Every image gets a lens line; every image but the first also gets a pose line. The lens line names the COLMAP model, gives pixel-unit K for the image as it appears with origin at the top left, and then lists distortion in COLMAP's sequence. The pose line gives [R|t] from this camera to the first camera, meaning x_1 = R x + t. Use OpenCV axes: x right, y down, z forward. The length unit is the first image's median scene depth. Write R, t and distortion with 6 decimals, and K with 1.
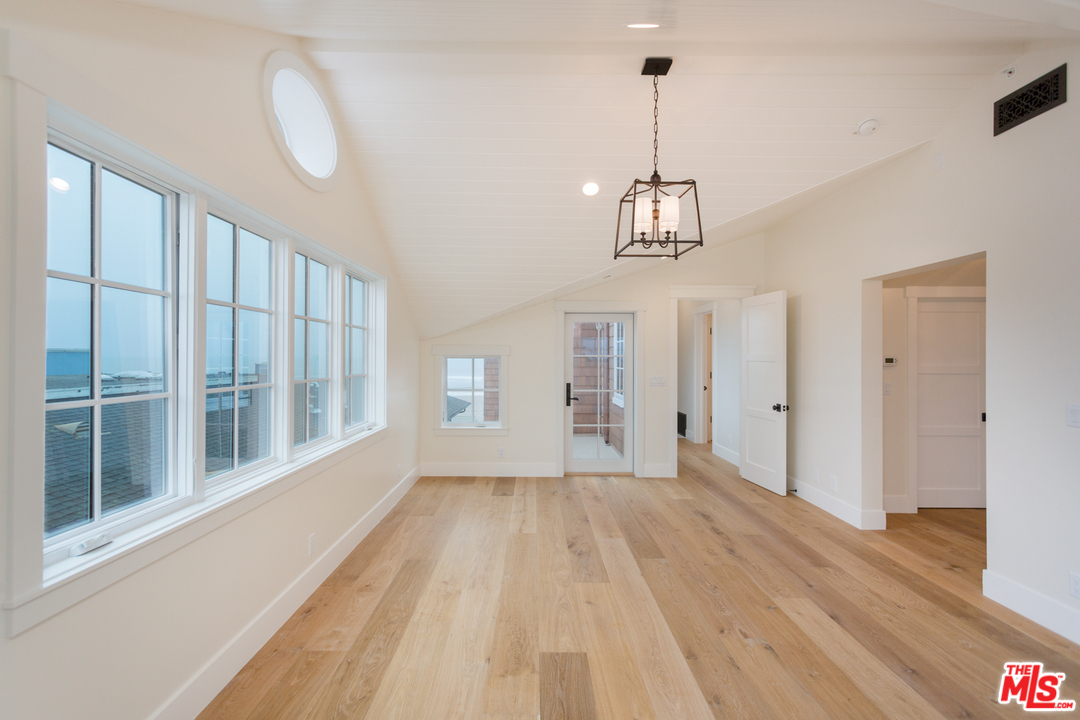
lens RADIAL K [[511.7, 0, 539.2], [0, 511.7, 358.7], [0, 0, 1]] dist [0.001644, 0.001418]
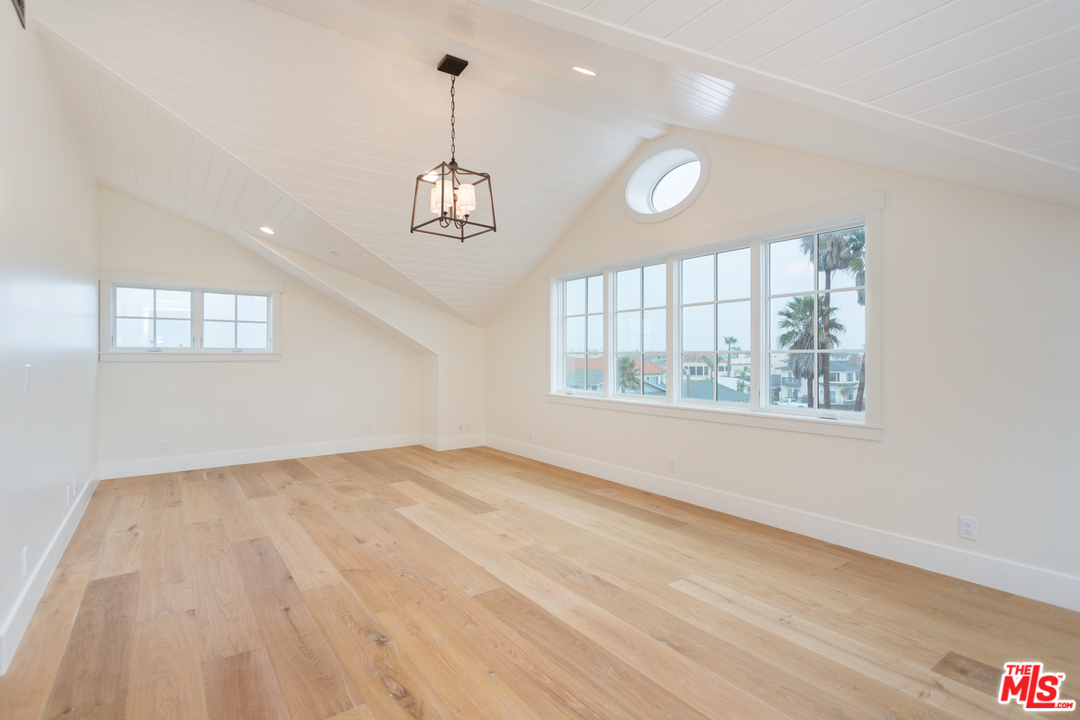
lens RADIAL K [[511.7, 0, 540.8], [0, 511.7, 356.8], [0, 0, 1]] dist [0.001644, 0.001418]
pose [[-0.810151, 0.000037, -0.586221, 0.690719], [-0.000019, 1.000000, 0.000089, 0.056417], [0.586221, 0.000084, -0.810151, 1.914608]]
